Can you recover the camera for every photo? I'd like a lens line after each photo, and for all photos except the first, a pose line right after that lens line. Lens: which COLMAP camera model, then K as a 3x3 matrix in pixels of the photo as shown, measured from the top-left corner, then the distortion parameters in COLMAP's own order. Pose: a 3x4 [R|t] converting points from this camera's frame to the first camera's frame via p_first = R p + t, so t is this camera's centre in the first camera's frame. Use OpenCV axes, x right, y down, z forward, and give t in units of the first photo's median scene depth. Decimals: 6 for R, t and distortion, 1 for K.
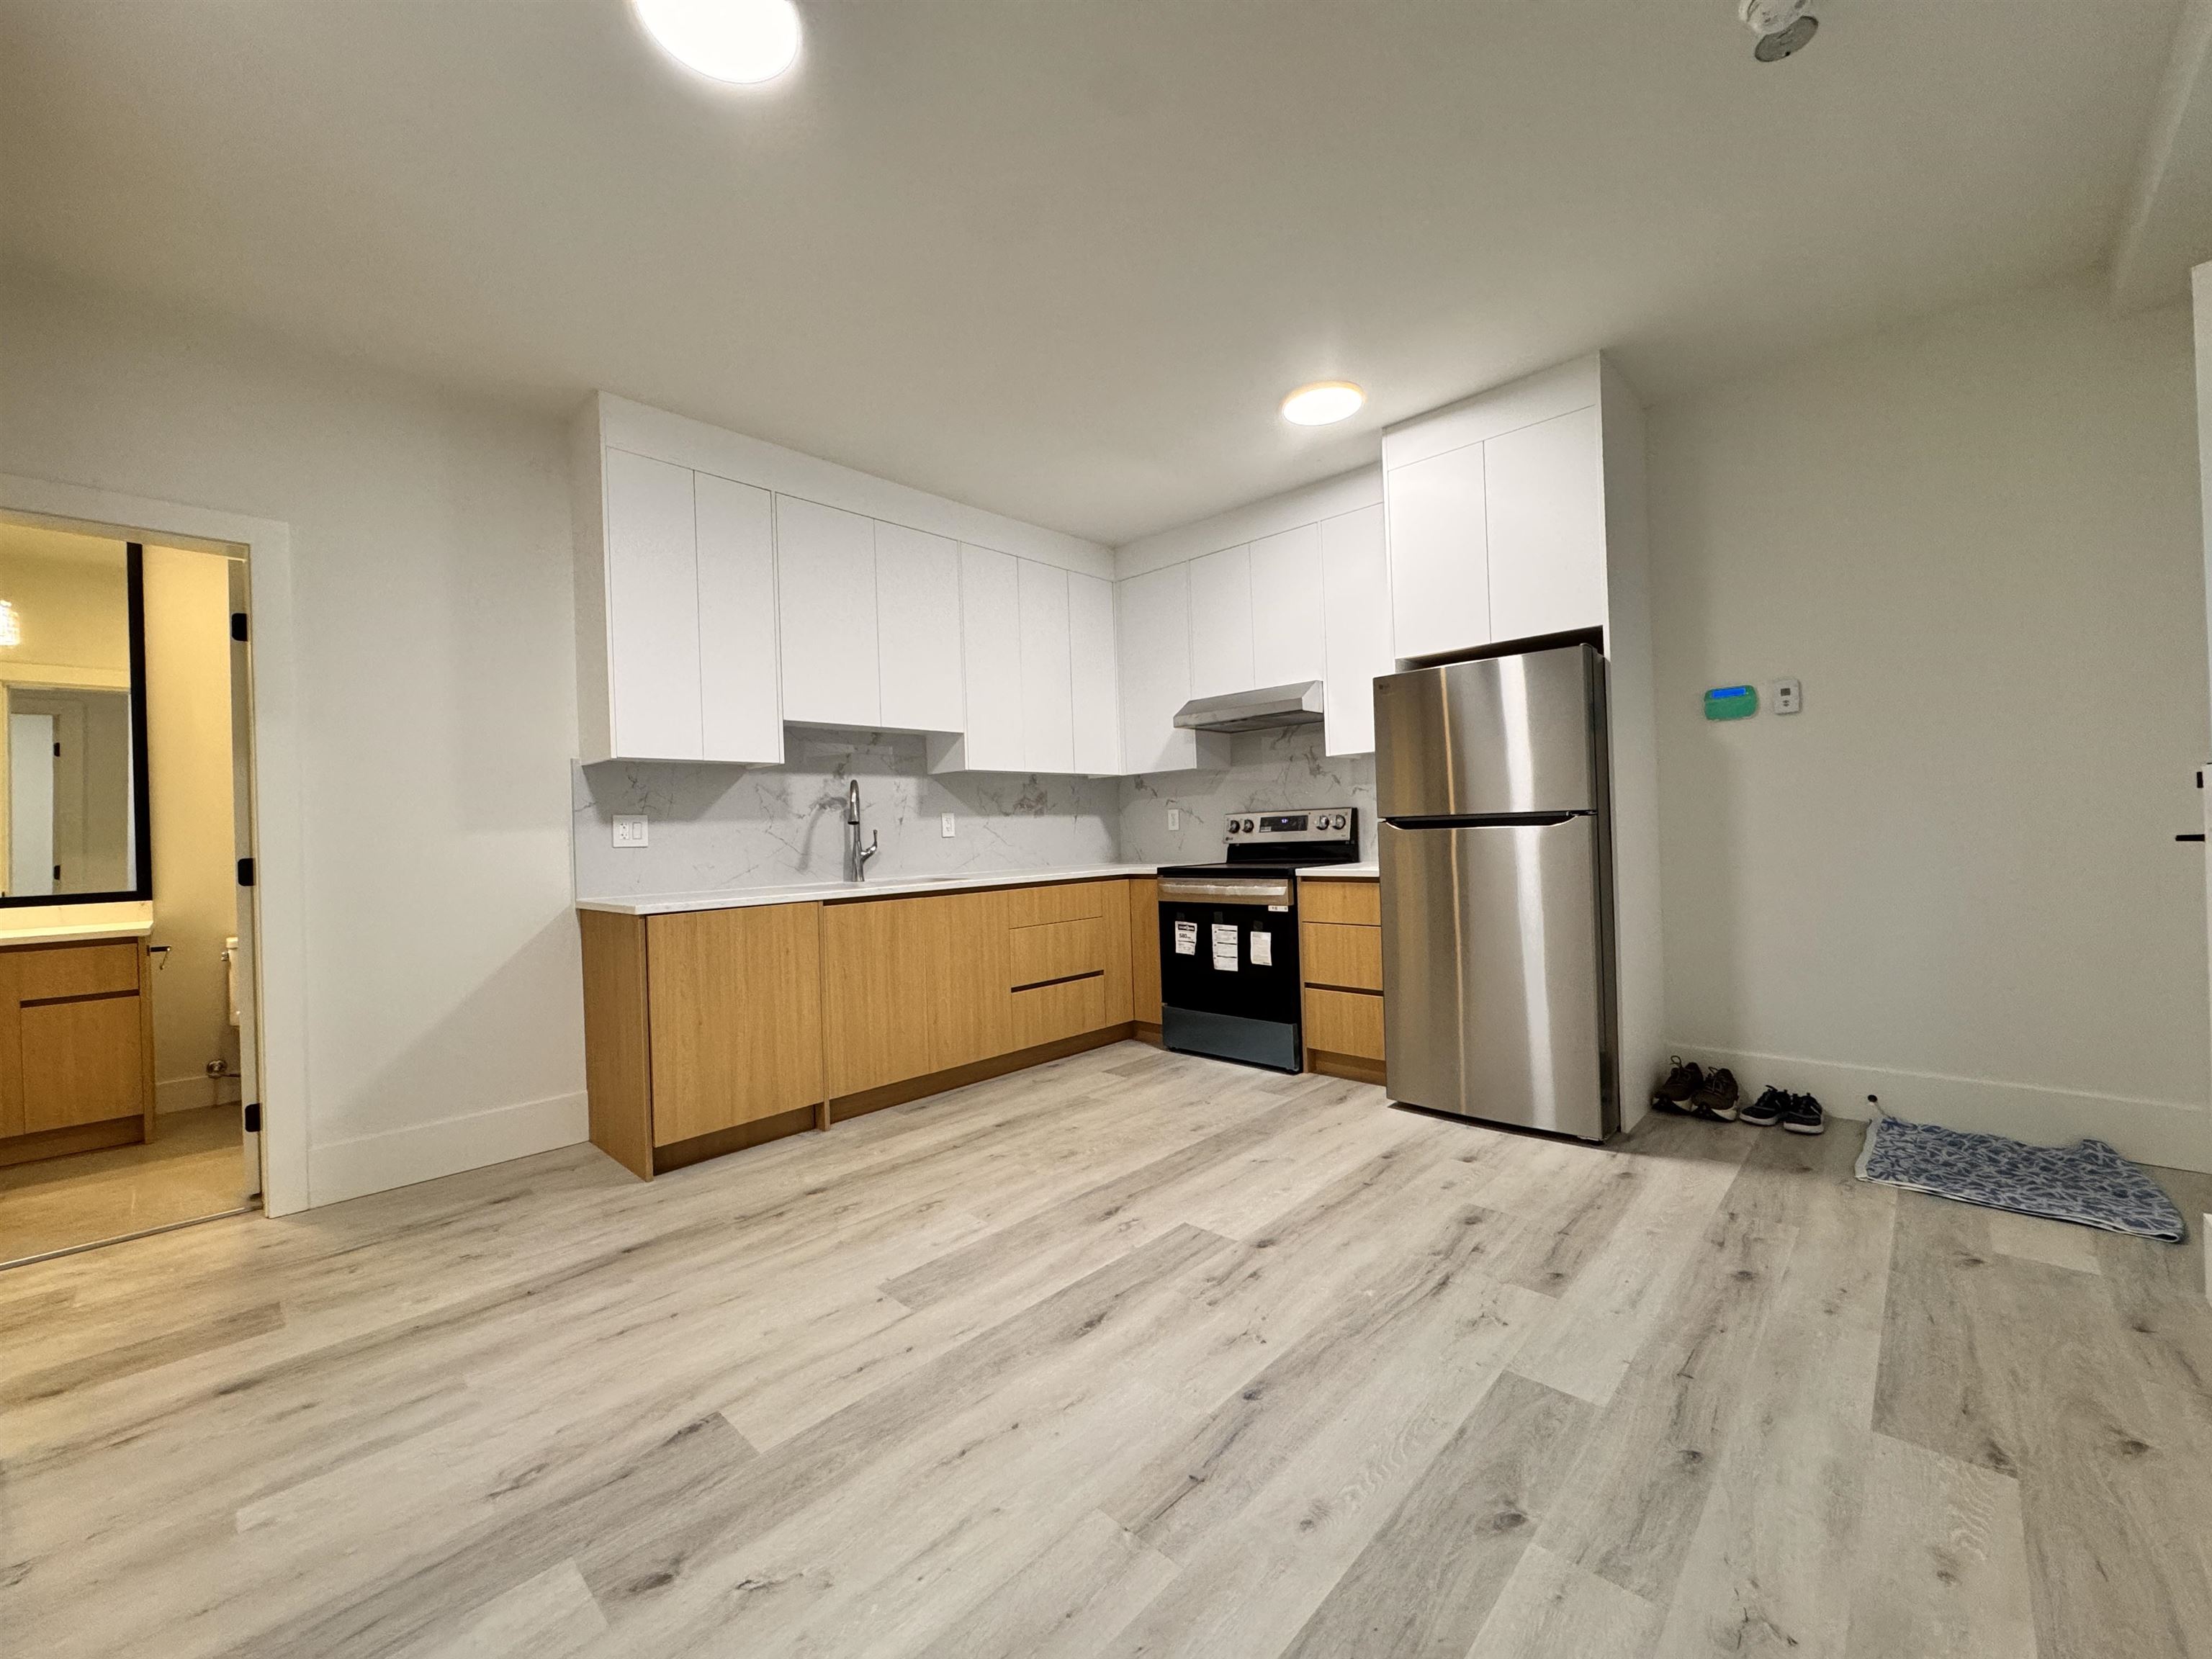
lens RADIAL K [[880.7, 0, 1092.9], [0, 880.7, 831.4], [0, 0, 1]] dist [-0.001729, -0.000803]
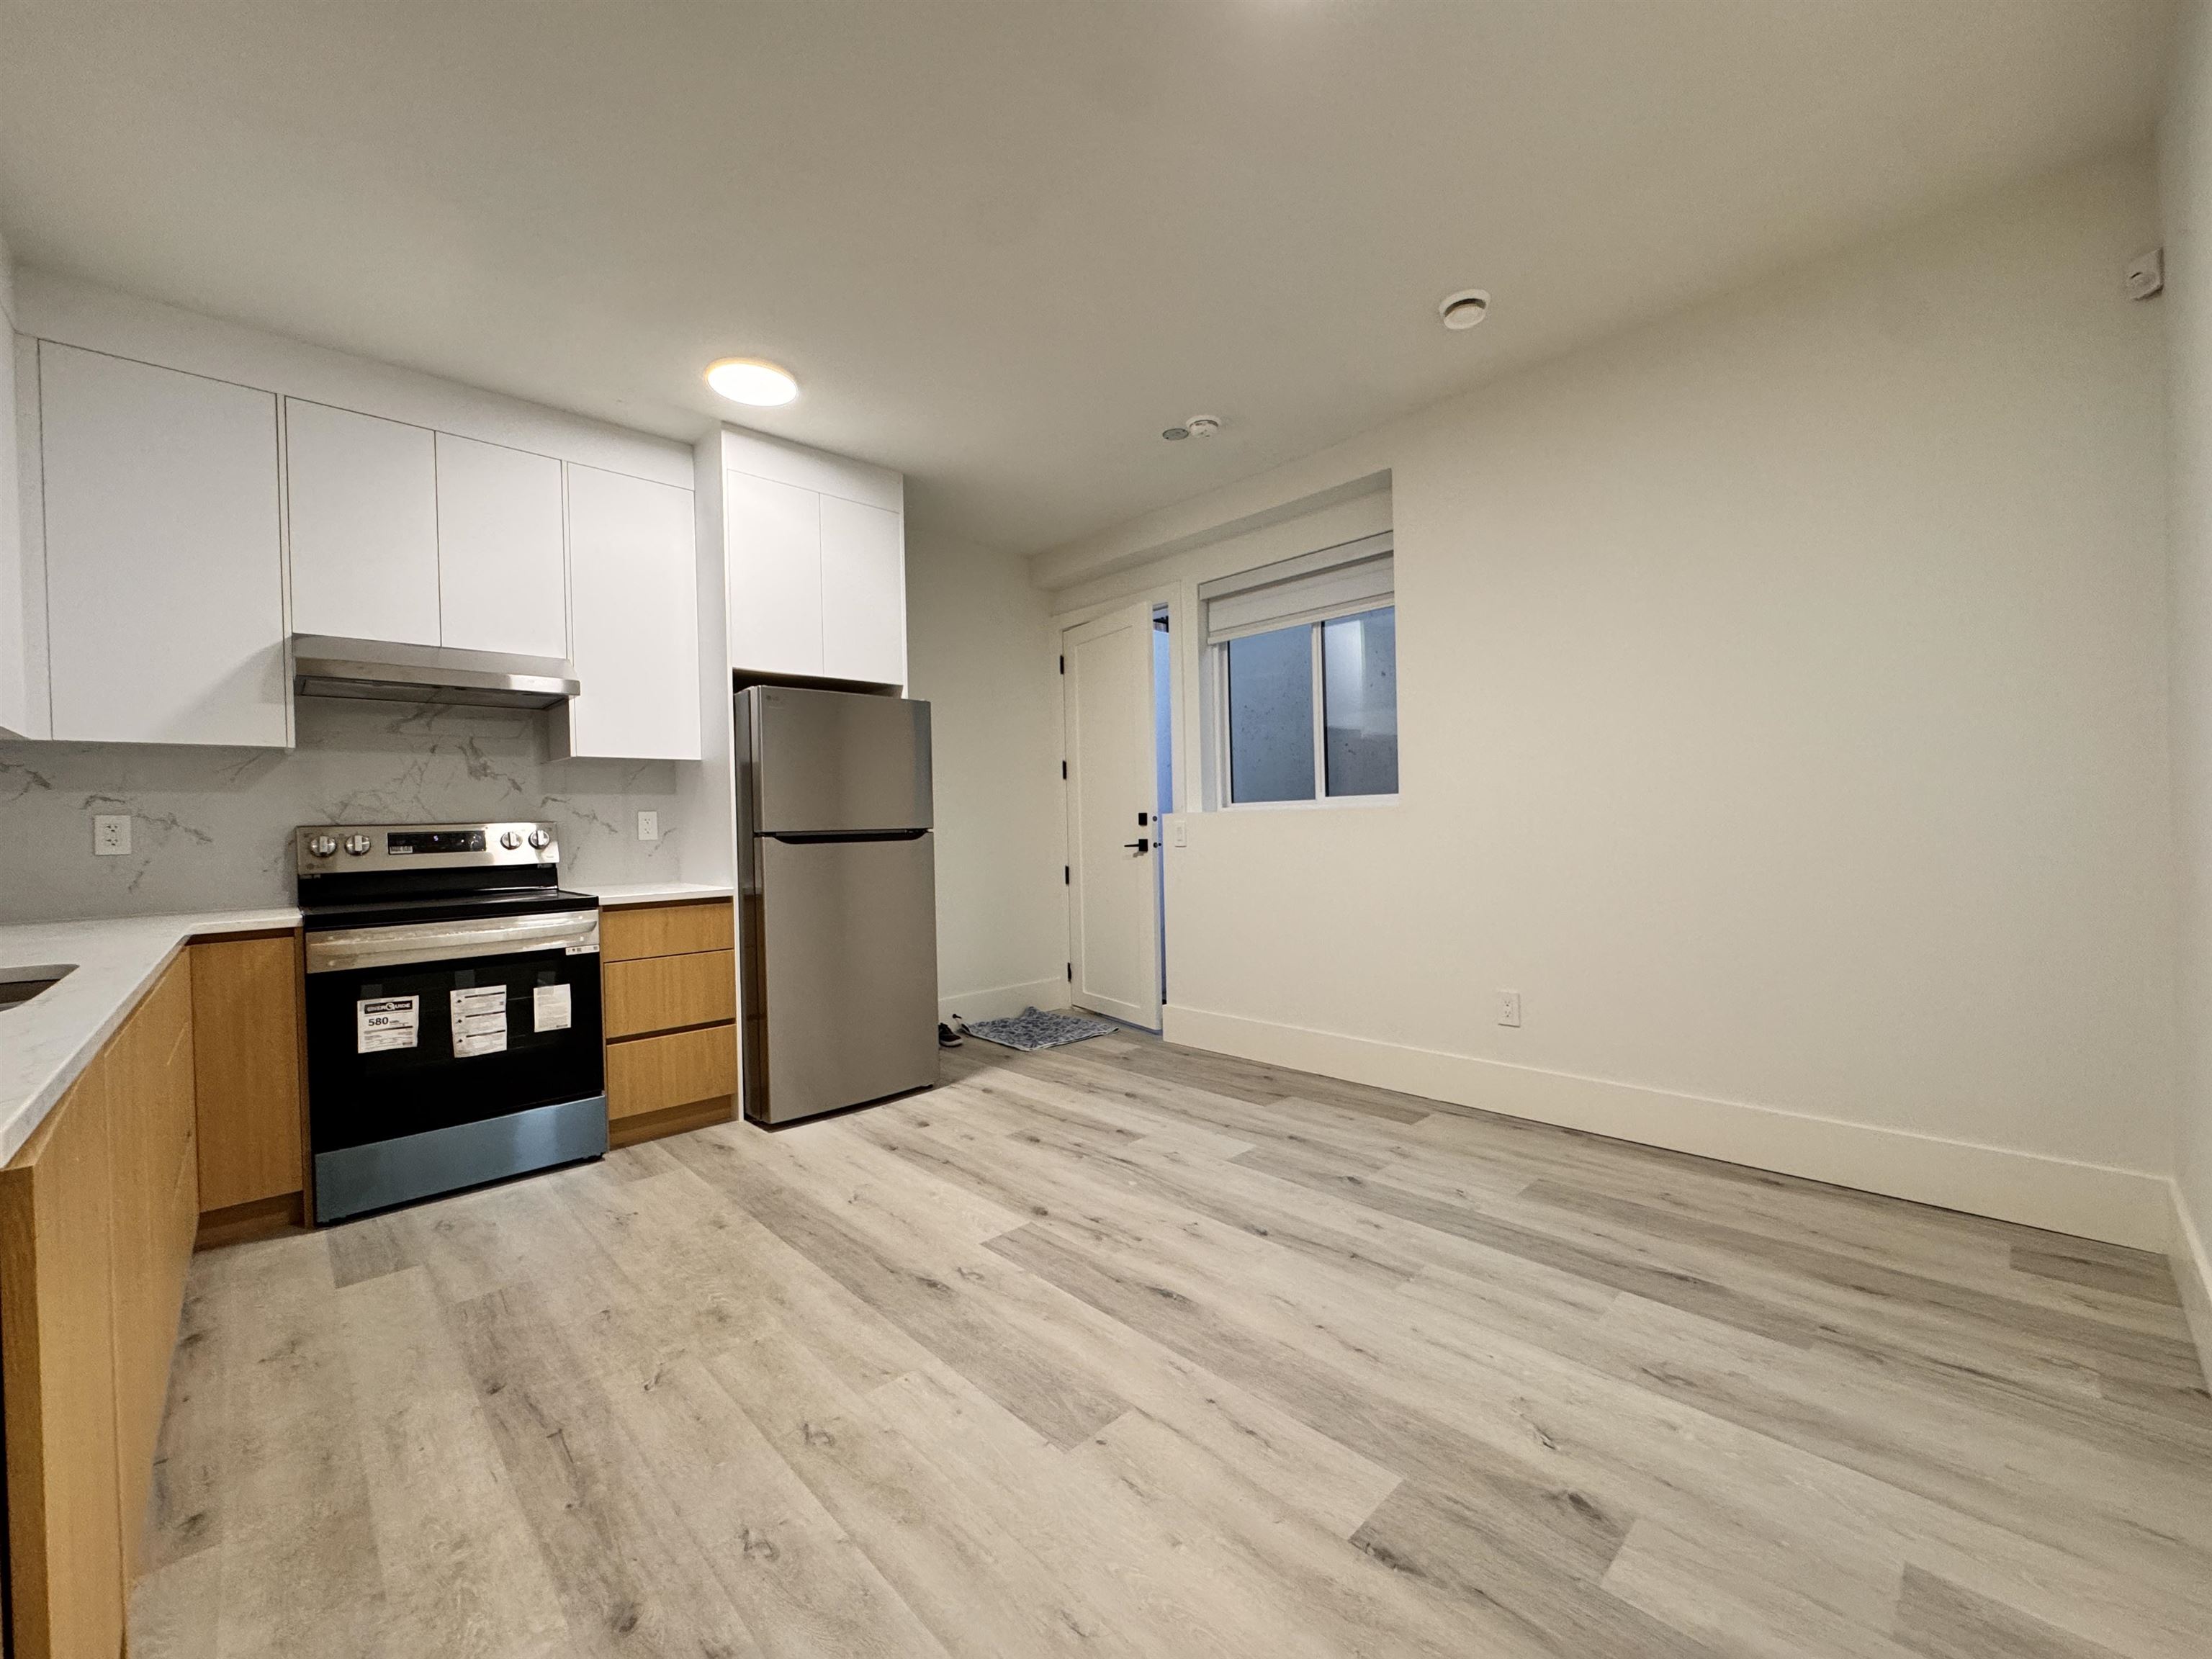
lens RADIAL K [[880.7, 0, 1118.5], [0, 880.7, 828.5], [0, 0, 1]] dist [-0.001729, -0.000803]
pose [[0.034739, 0.026120, 0.999055, -0.754502], [0.020084, 0.999438, -0.026828, 0.016766], [-0.999195, 0.020997, 0.034195, 0.704222]]
